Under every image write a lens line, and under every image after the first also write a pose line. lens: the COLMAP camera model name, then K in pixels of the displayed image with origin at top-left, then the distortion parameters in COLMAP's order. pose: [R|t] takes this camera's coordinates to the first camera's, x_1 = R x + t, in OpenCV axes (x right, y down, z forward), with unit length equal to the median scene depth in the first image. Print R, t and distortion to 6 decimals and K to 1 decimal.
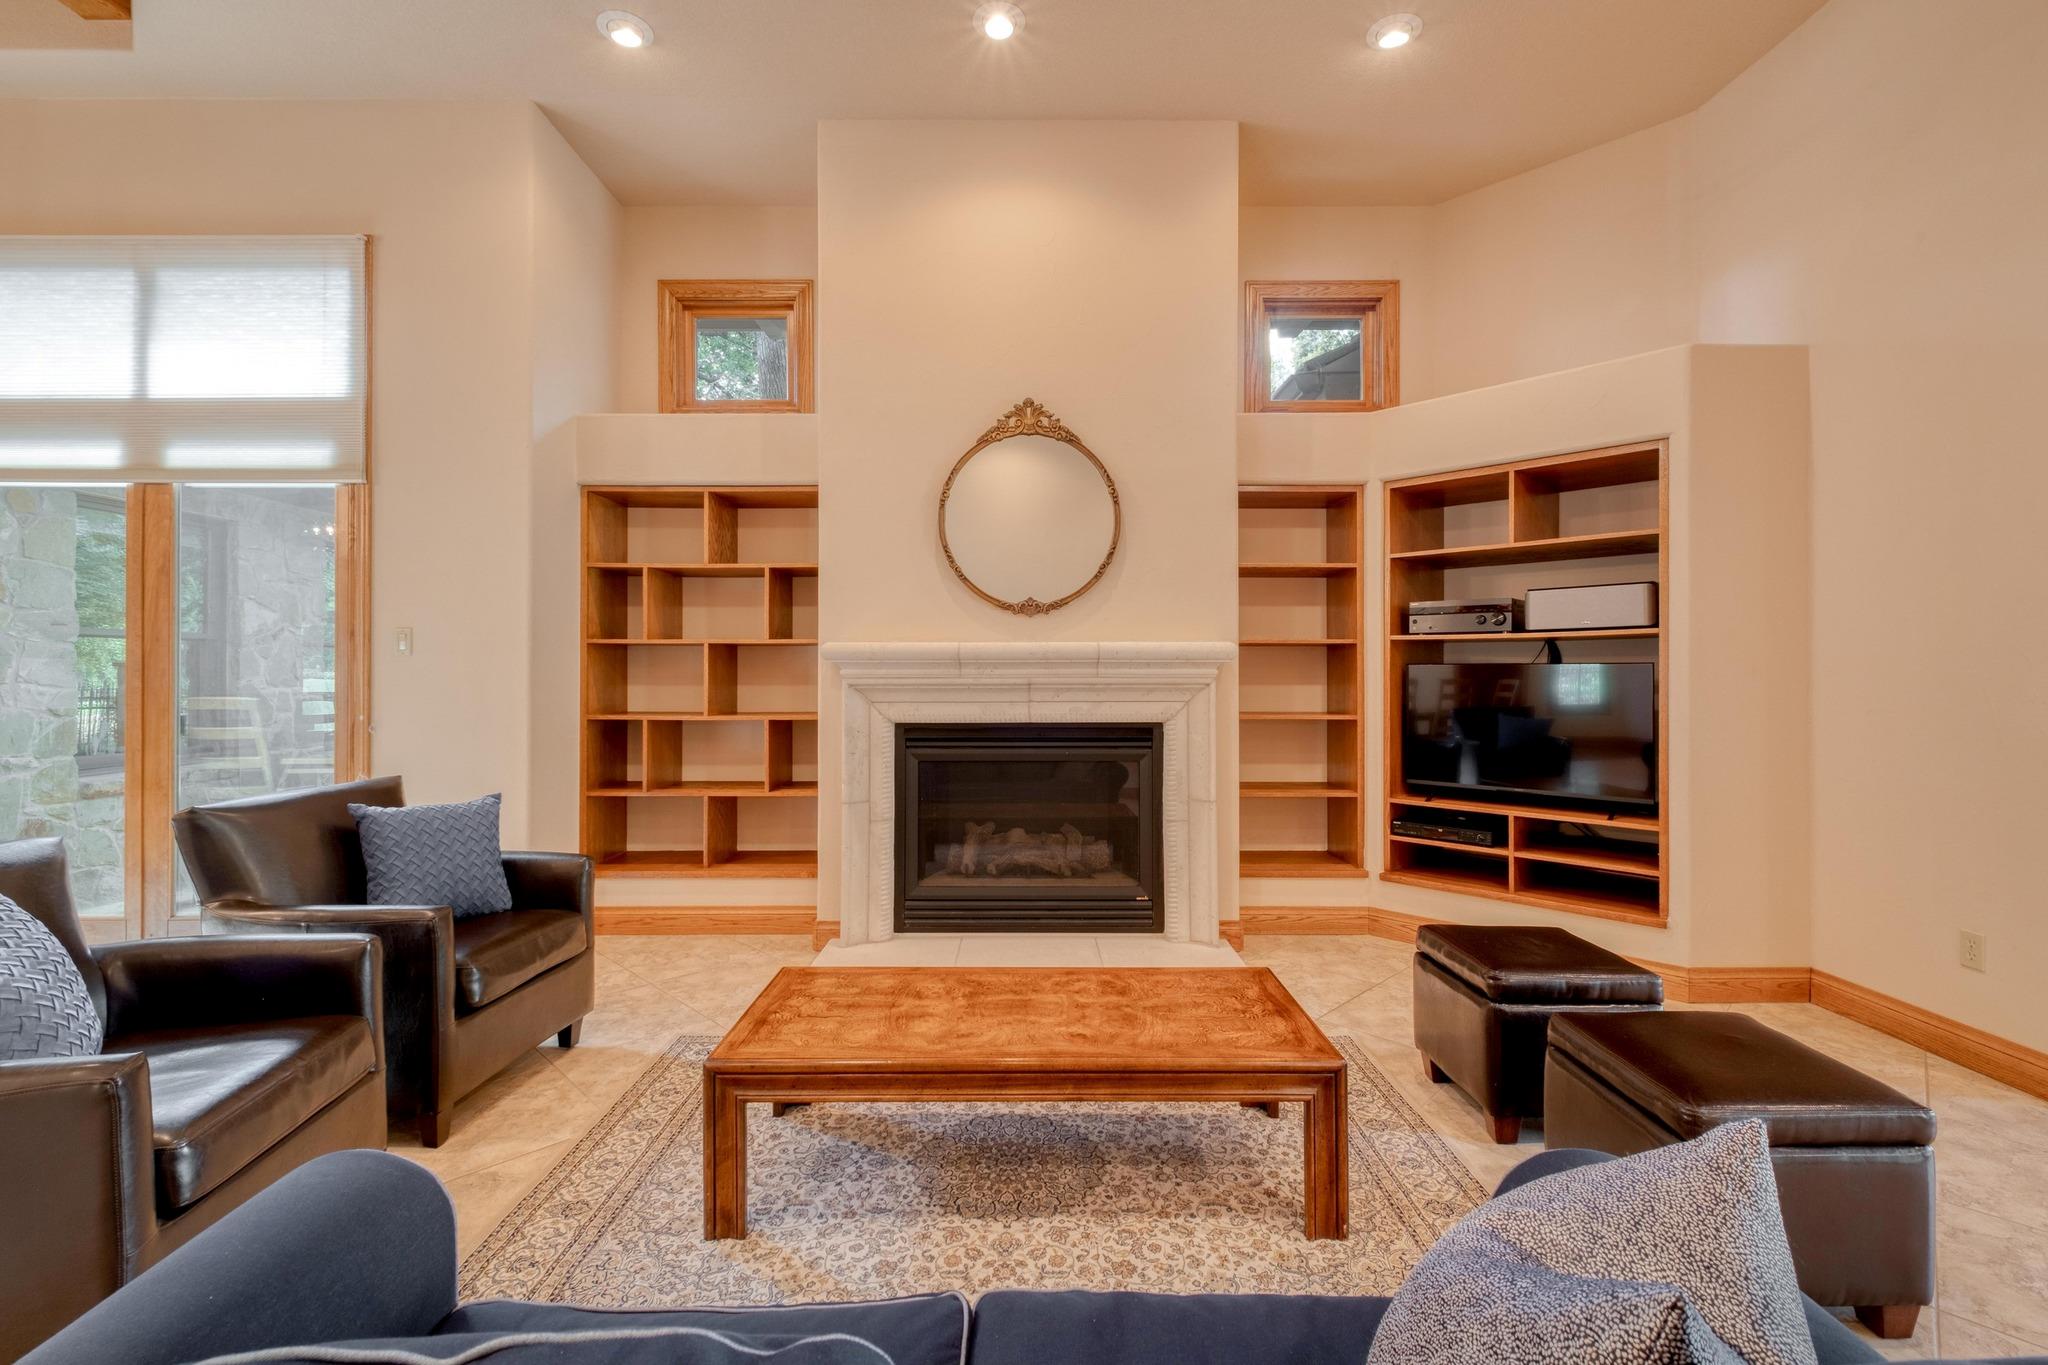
lens RADIAL K [[866.4, 0, 1045.1], [0, 866.4, 671.2], [0, 0, 1]] dist [0.002663, 0.000185]
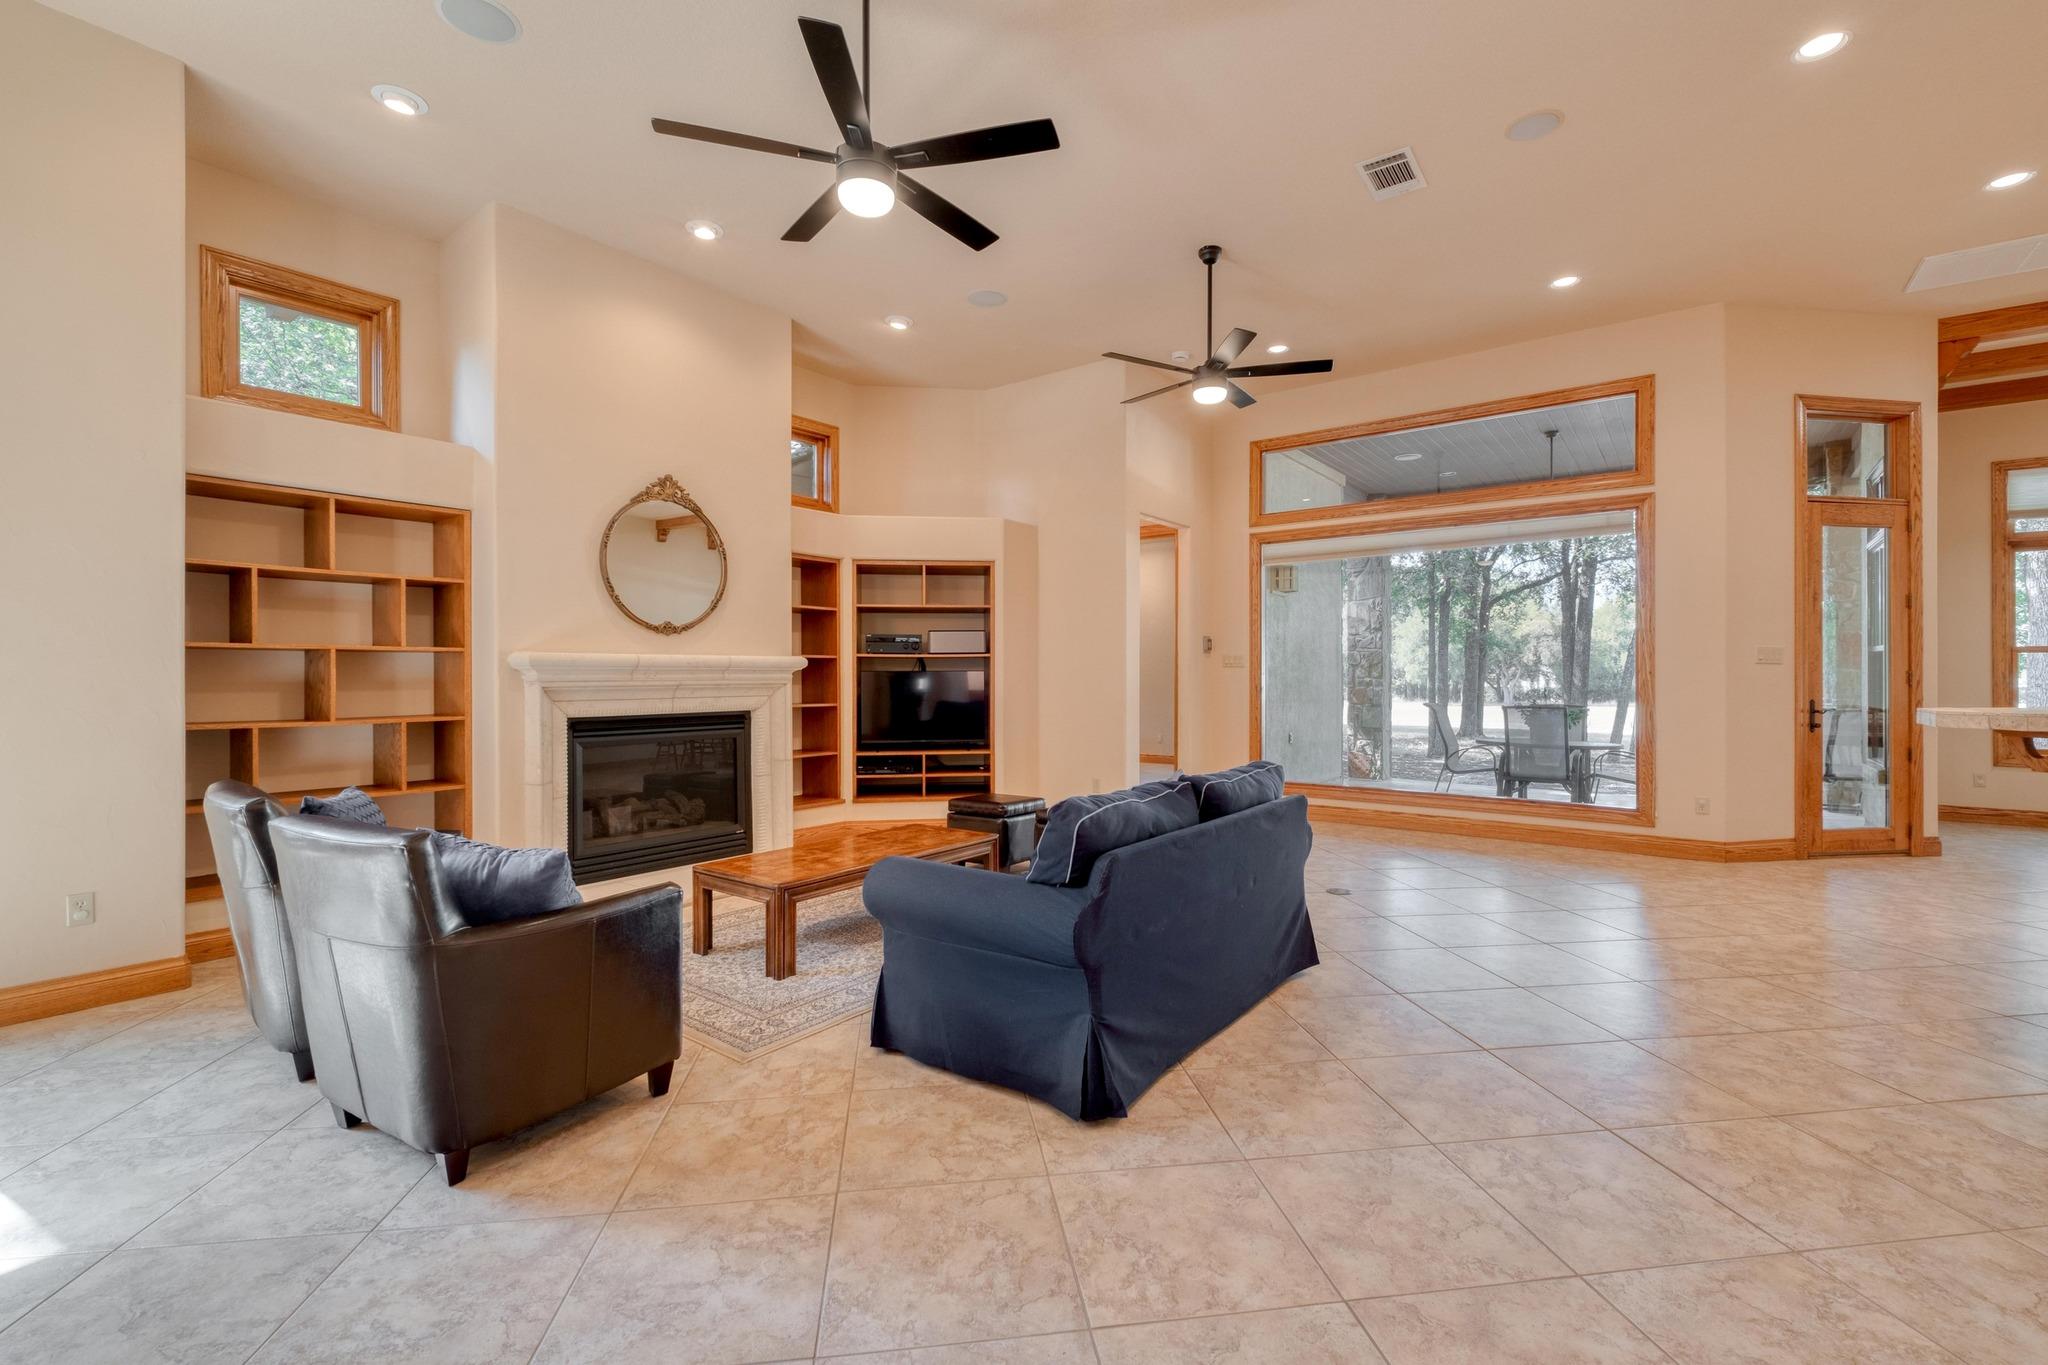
lens RADIAL K [[882.6, 0, 1029.2], [0, 882.6, 670.9], [0, 0, 1]] dist [0.001797, -0.000109]
pose [[0.607299, 0.001223, 0.794472, -0.773202], [0.000127, 0.999999, -0.001637, -0.005513], [-0.794473, 0.001095, 0.607299, -0.288118]]
